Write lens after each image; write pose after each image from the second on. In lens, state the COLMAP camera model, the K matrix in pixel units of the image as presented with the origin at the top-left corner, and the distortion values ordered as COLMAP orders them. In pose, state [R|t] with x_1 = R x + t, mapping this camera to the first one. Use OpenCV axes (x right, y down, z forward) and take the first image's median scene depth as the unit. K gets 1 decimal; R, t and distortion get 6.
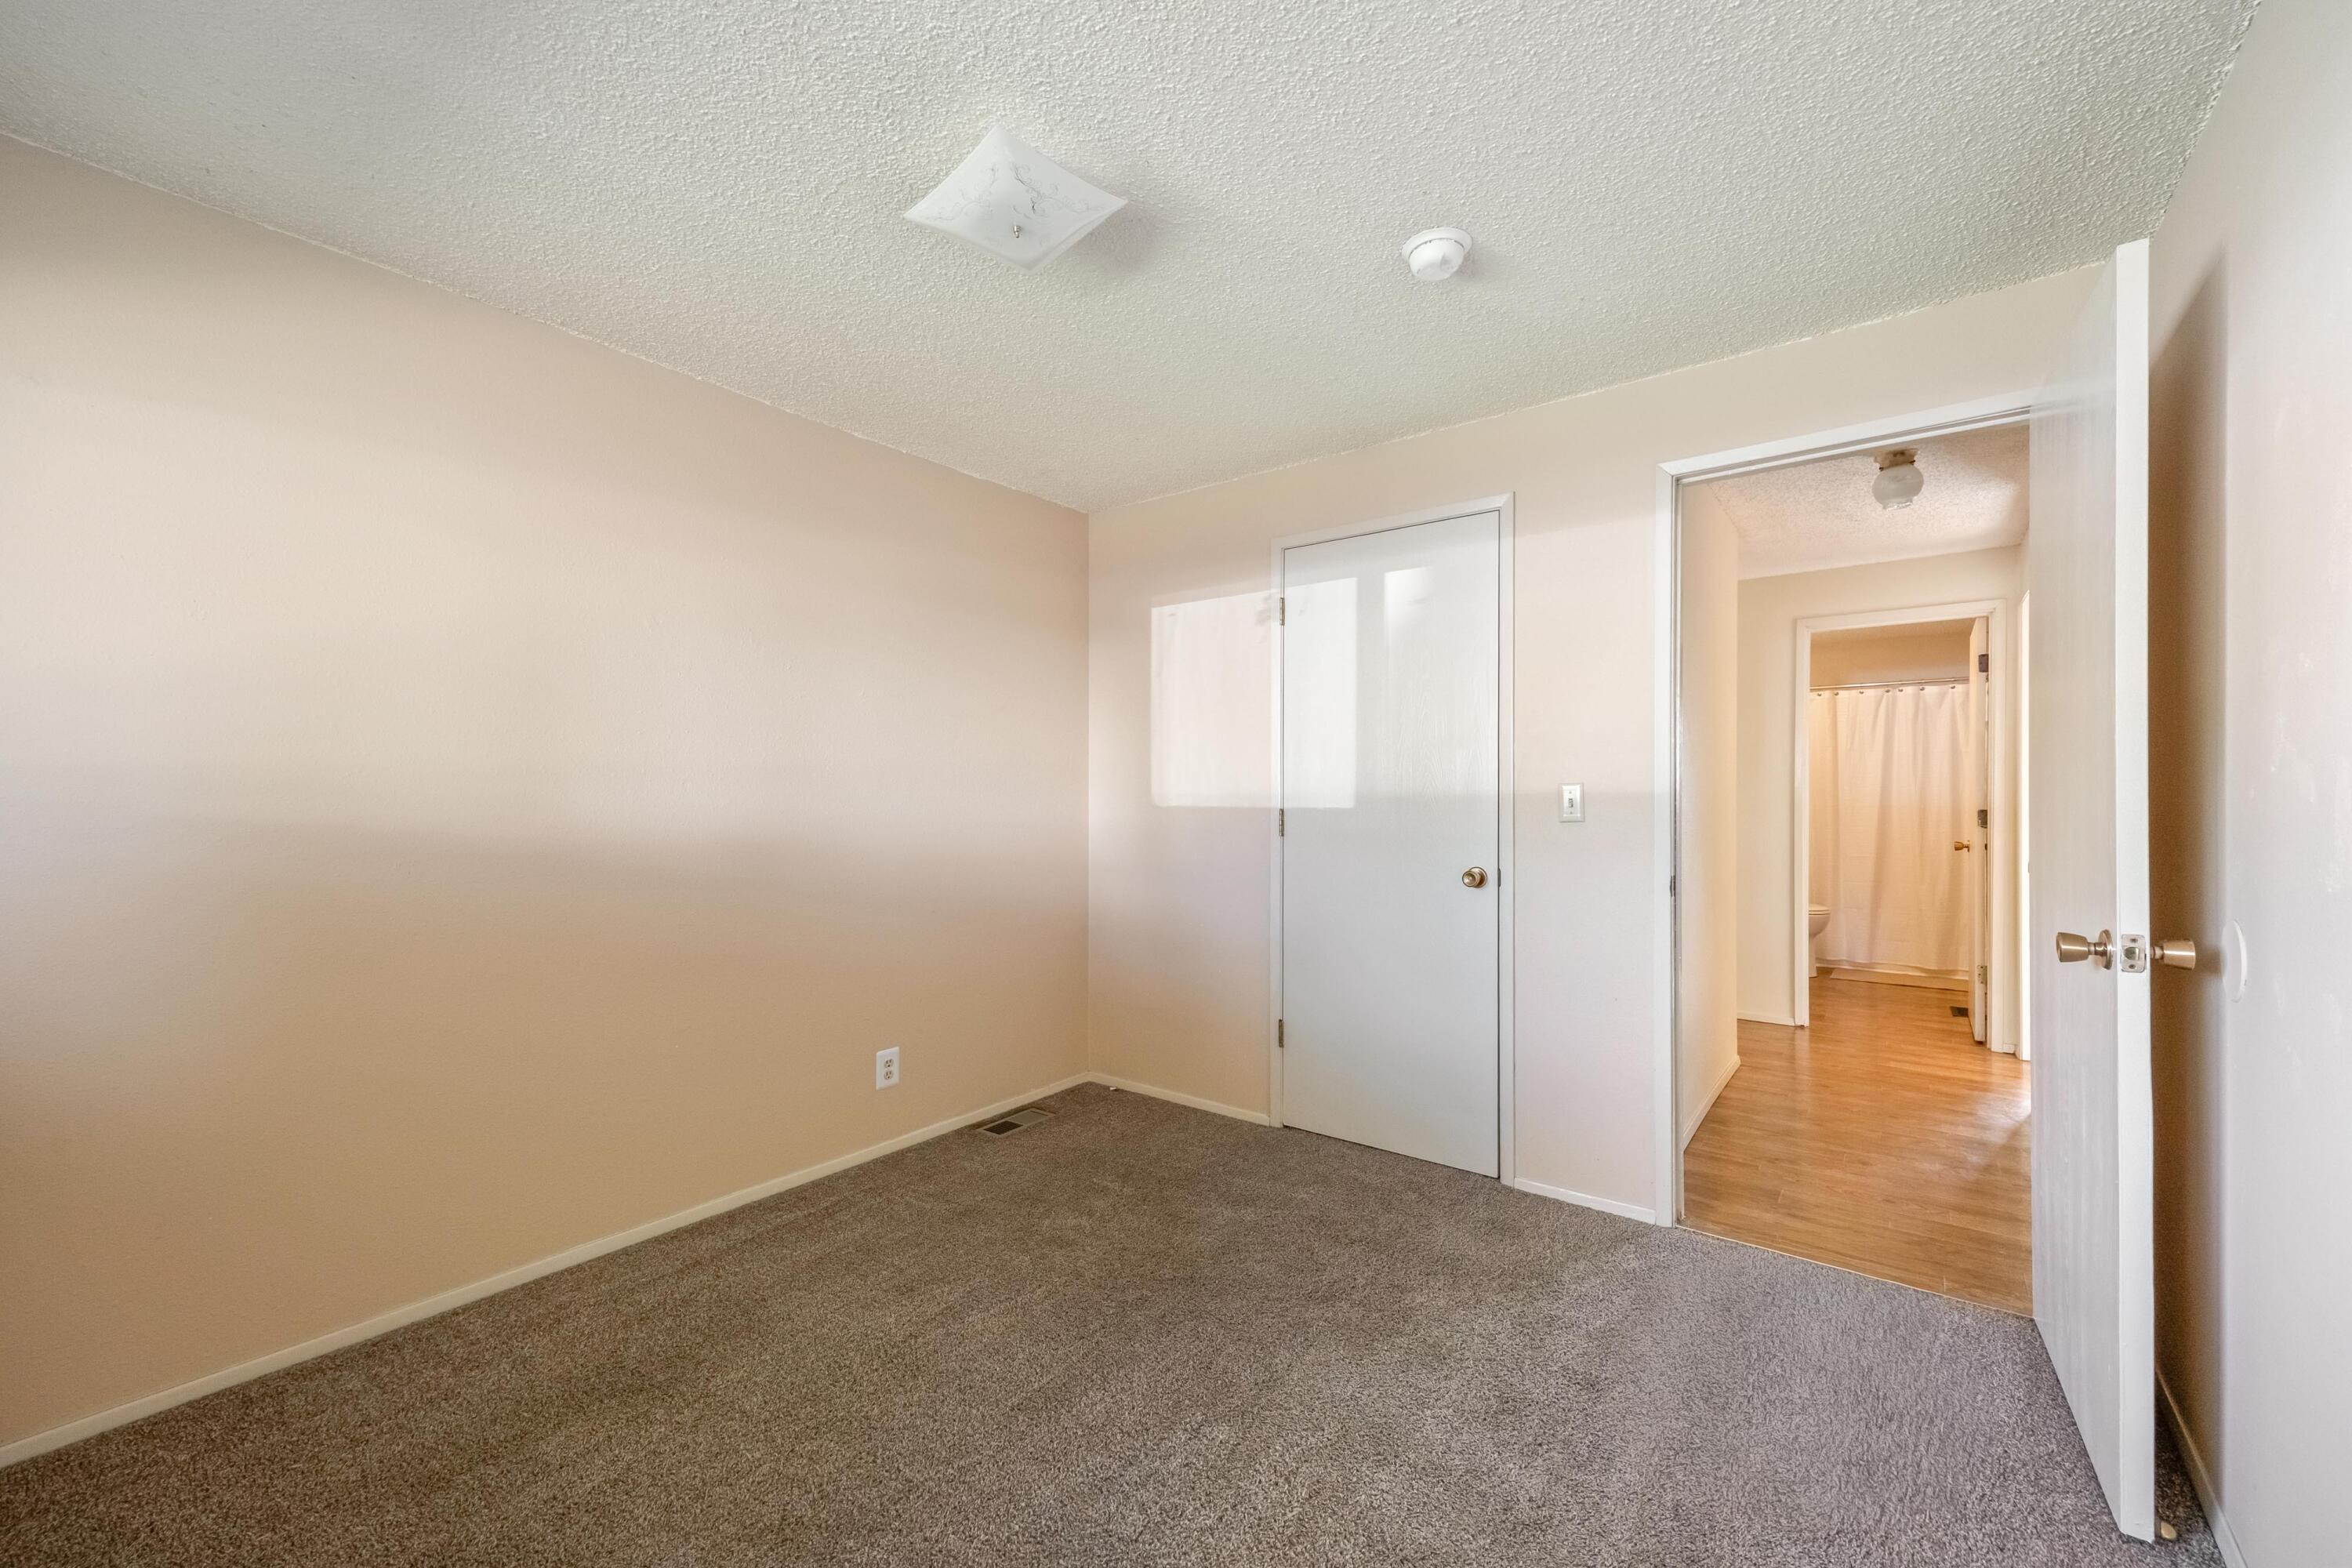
lens RADIAL K [[950.1, 0, 1166.9], [0, 950.1, 796.2], [0, 0, 1]] dist [0.002288, 0.000029]
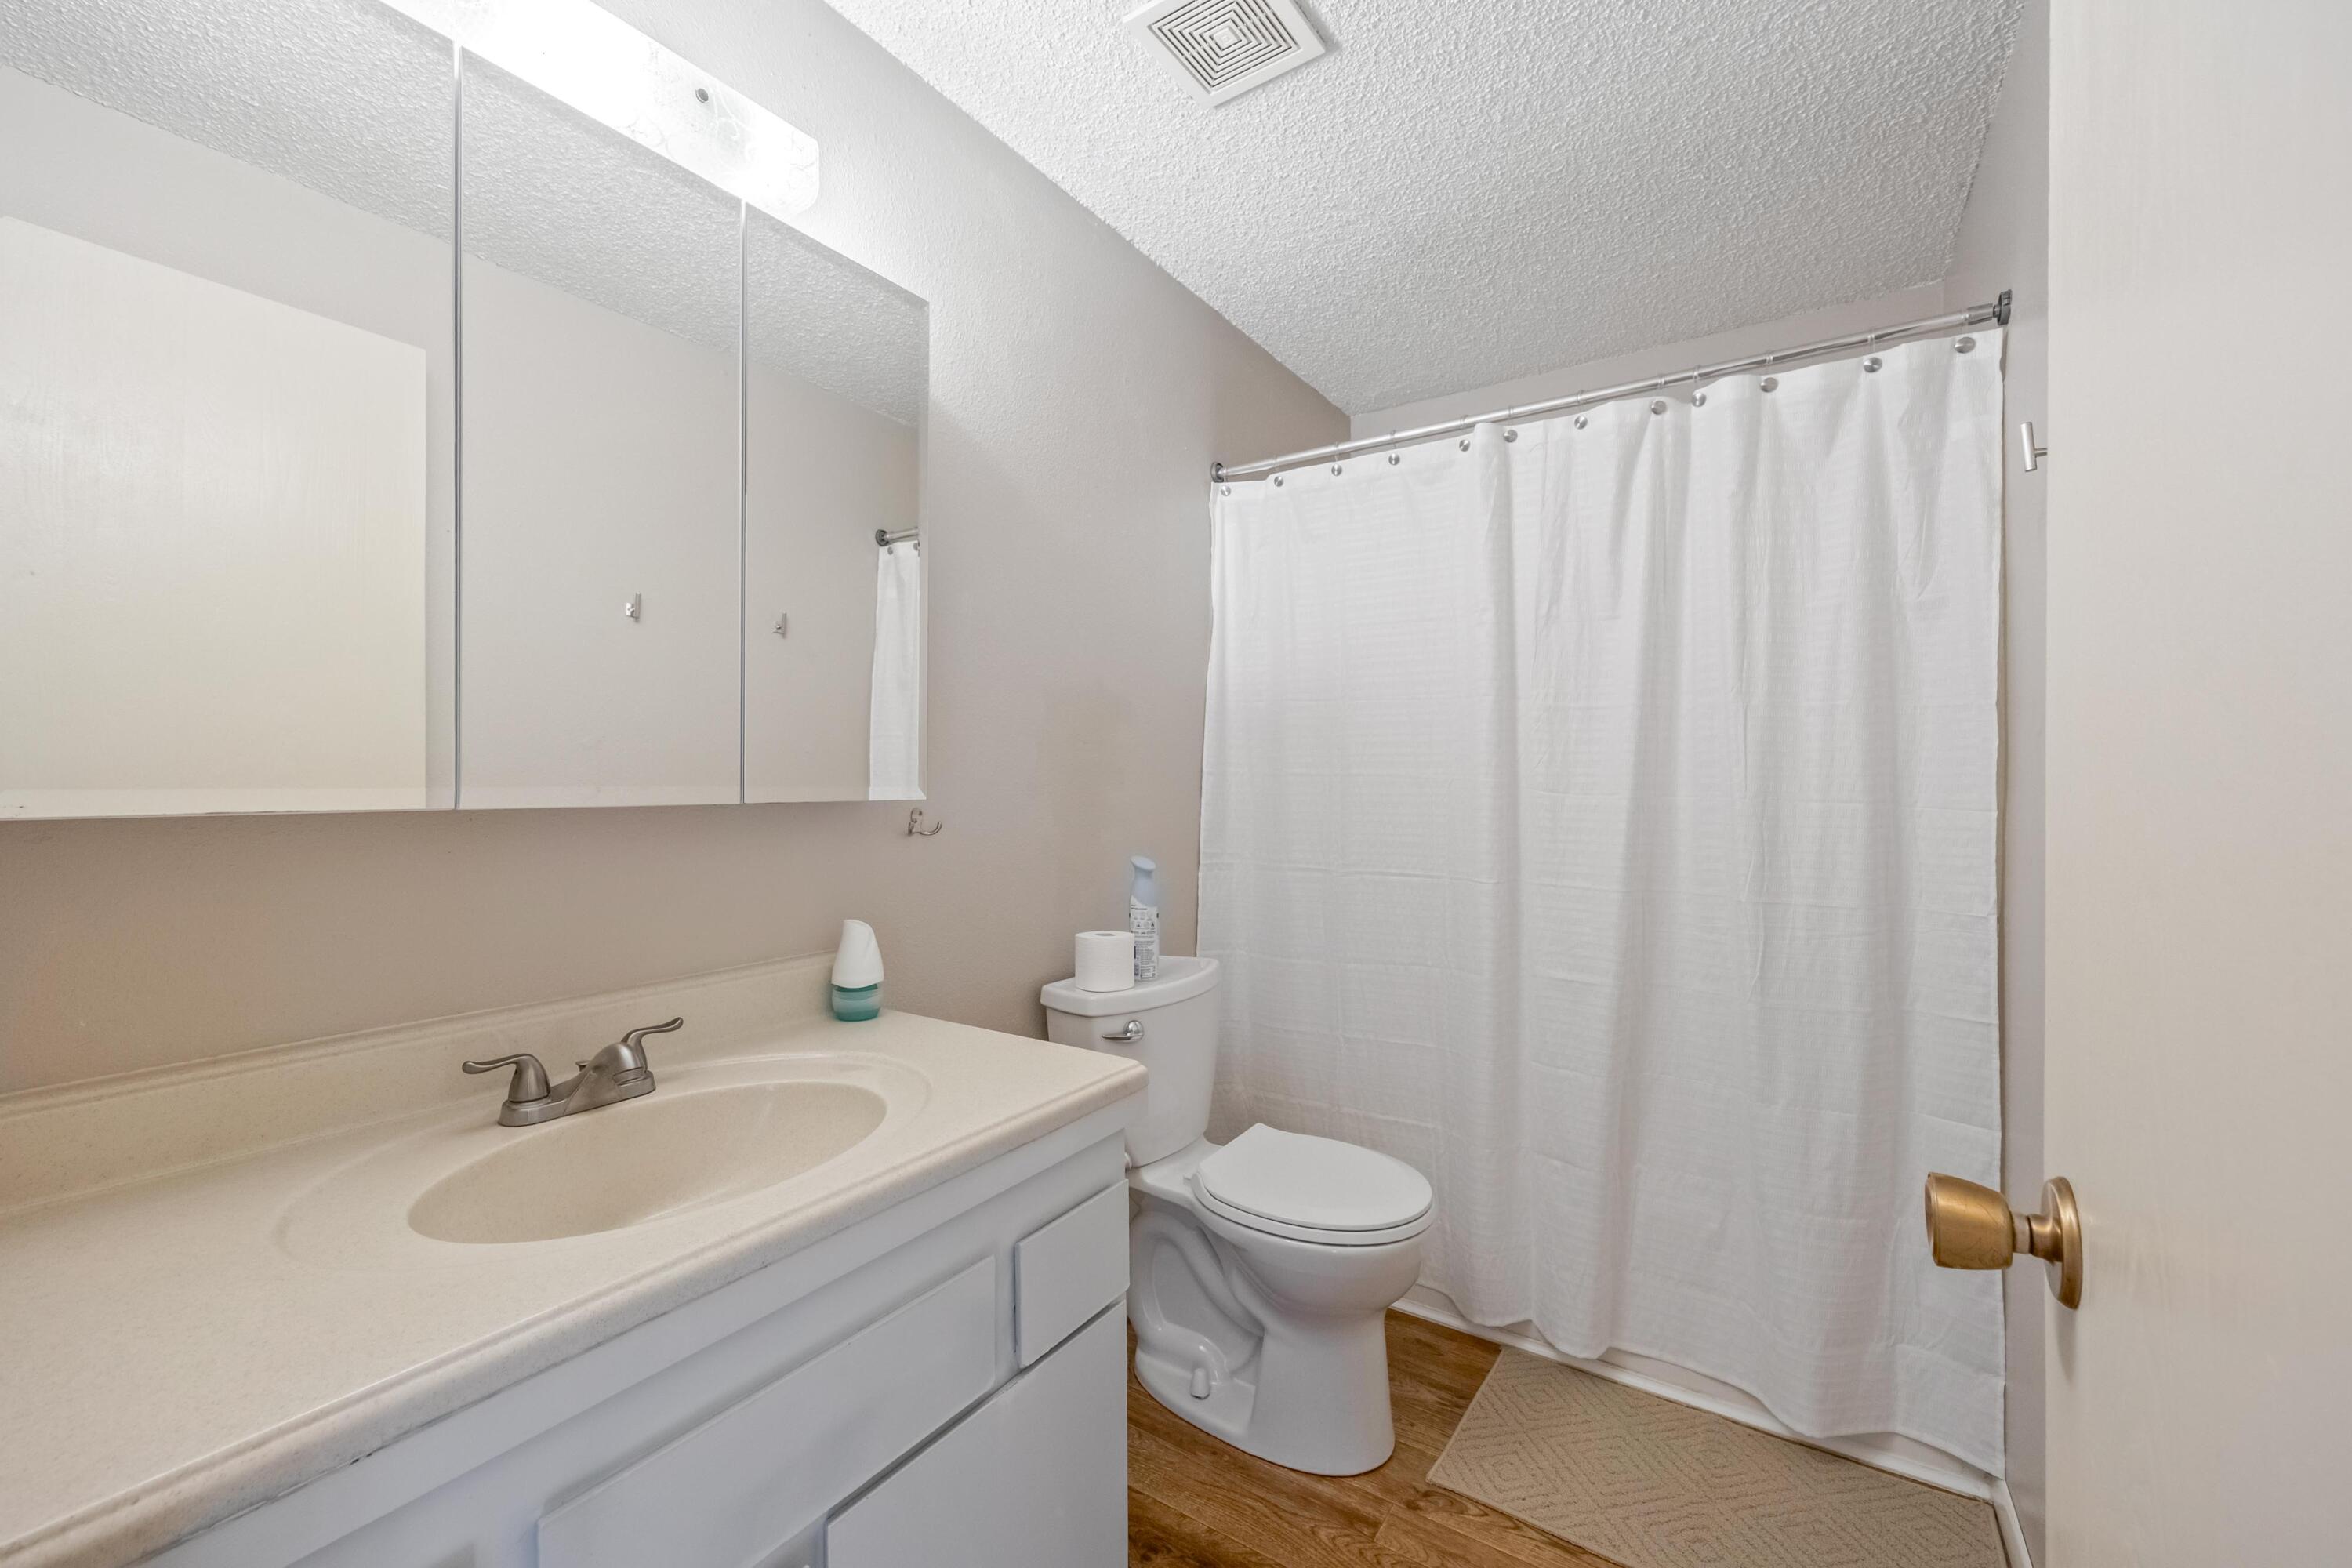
lens RADIAL K [[950.1, 0, 1183.3], [0, 950.1, 776.0], [0, 0, 1]] dist [0.002288, 0.000029]
pose [[0.996087, 0.002049, 0.088356, 0.574956], [-0.001719, 0.999991, -0.003813, 0.002849], [-0.088363, 0.003646, 0.996082, 0.708801]]
